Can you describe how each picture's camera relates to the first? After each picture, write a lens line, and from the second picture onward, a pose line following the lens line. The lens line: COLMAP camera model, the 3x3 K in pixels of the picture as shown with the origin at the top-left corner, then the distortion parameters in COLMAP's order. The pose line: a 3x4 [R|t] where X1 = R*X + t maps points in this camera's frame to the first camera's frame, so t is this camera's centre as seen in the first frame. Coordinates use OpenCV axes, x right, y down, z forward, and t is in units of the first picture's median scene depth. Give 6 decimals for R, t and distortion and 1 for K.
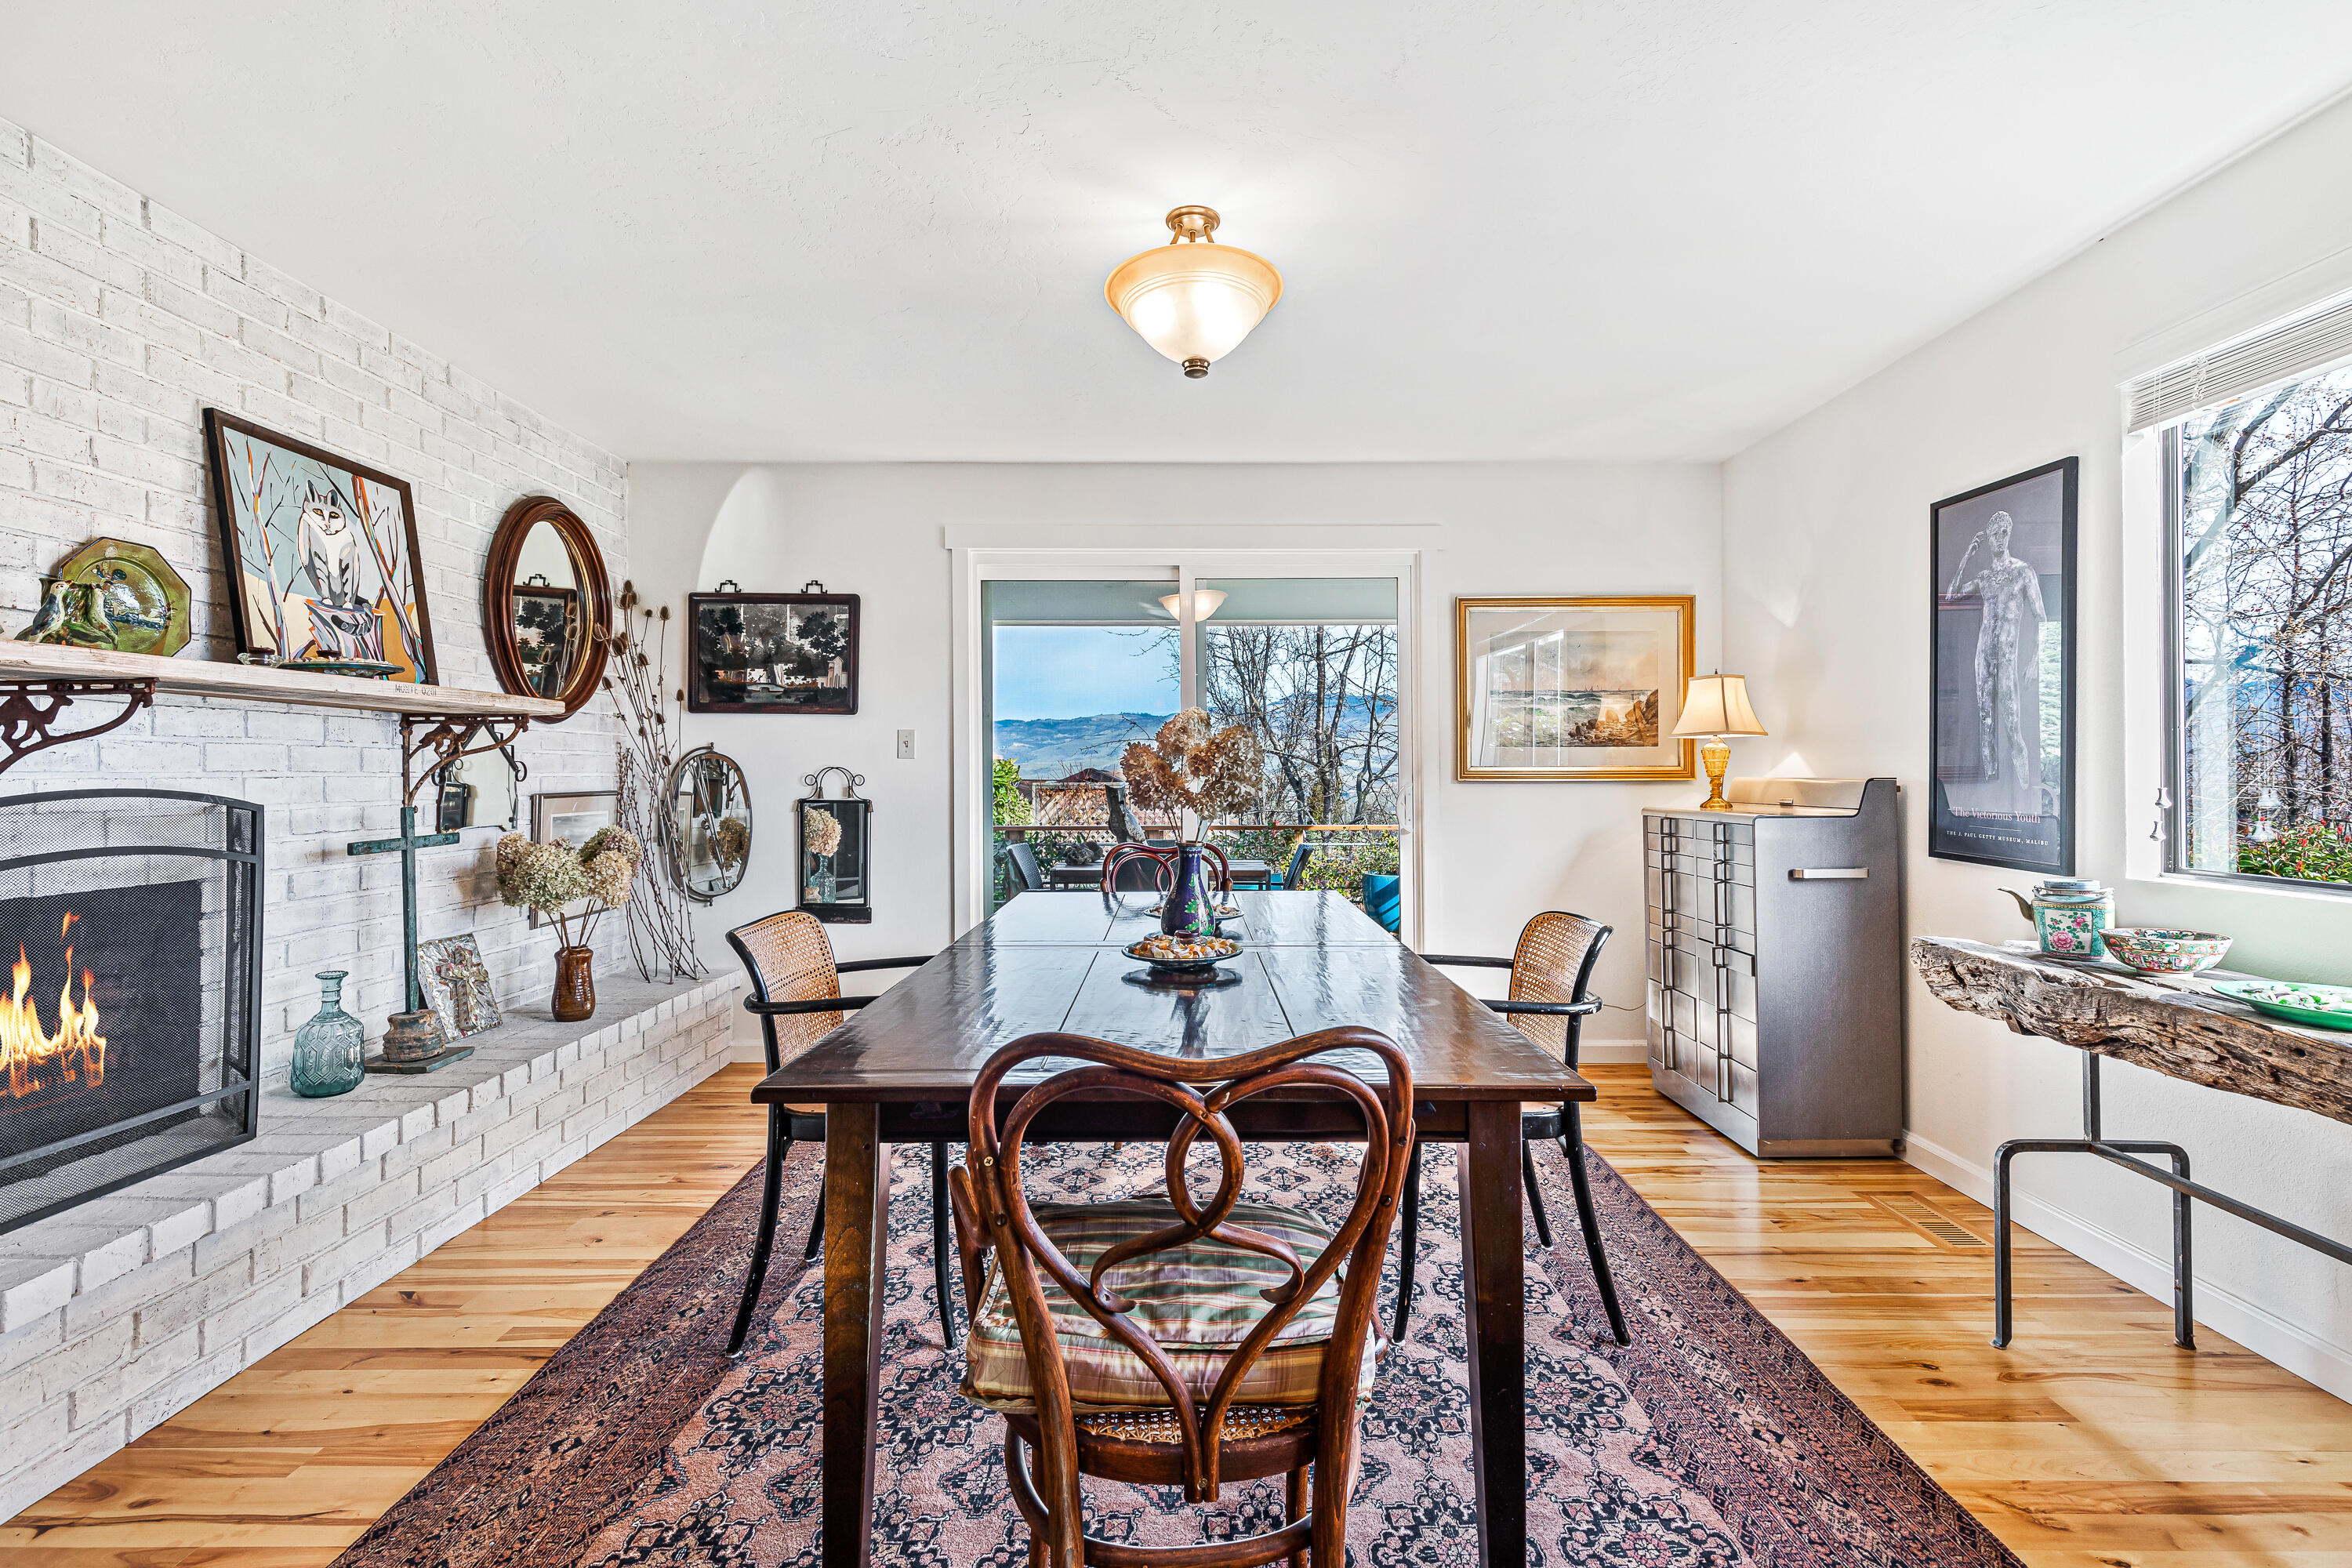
lens RADIAL K [[1057.5, 0, 1176.0], [0, 1057.5, 784.0], [0, 0, 1]] dist [-0.000513, -0.000146]
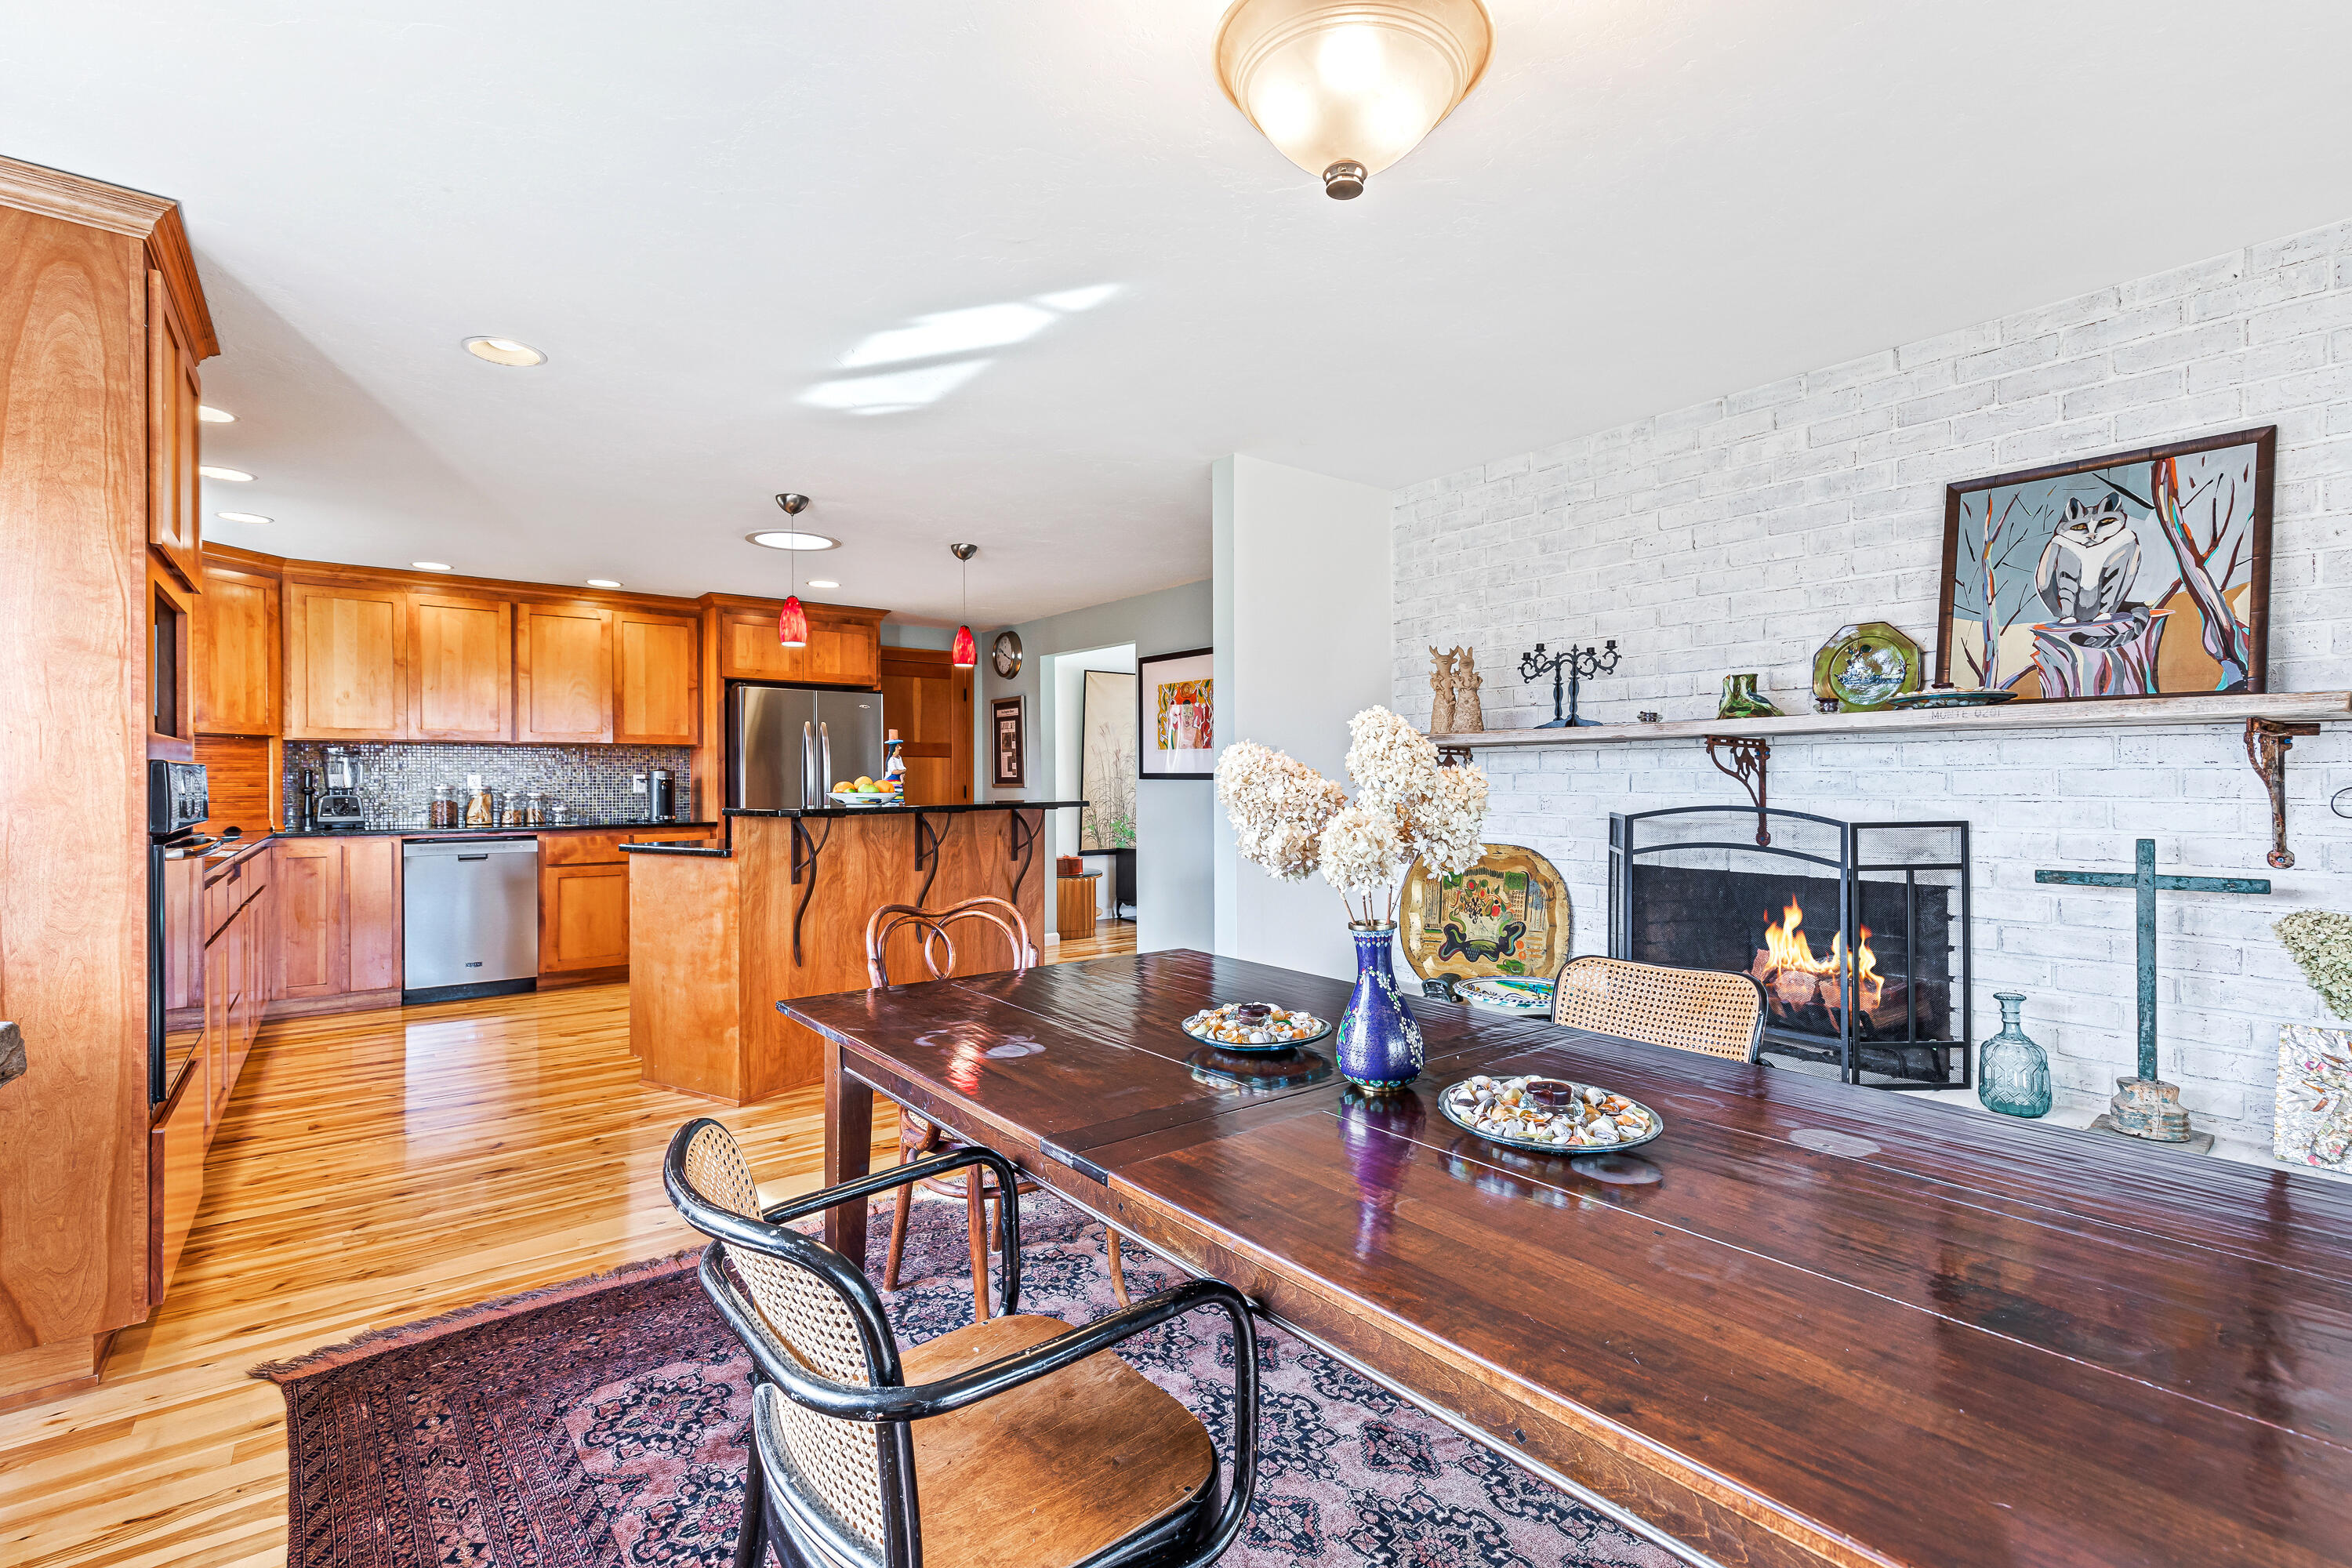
lens RADIAL K [[1057.5, 0, 1176.0], [0, 1057.5, 784.0], [0, 0, 1]] dist [-0.000513, -0.000146]
pose [[-0.780169, 0.006838, -0.625531, 0.432797], [-0.001875, 0.999910, 0.013269, -0.033862], [0.625566, 0.011525, -0.780086, 1.228249]]
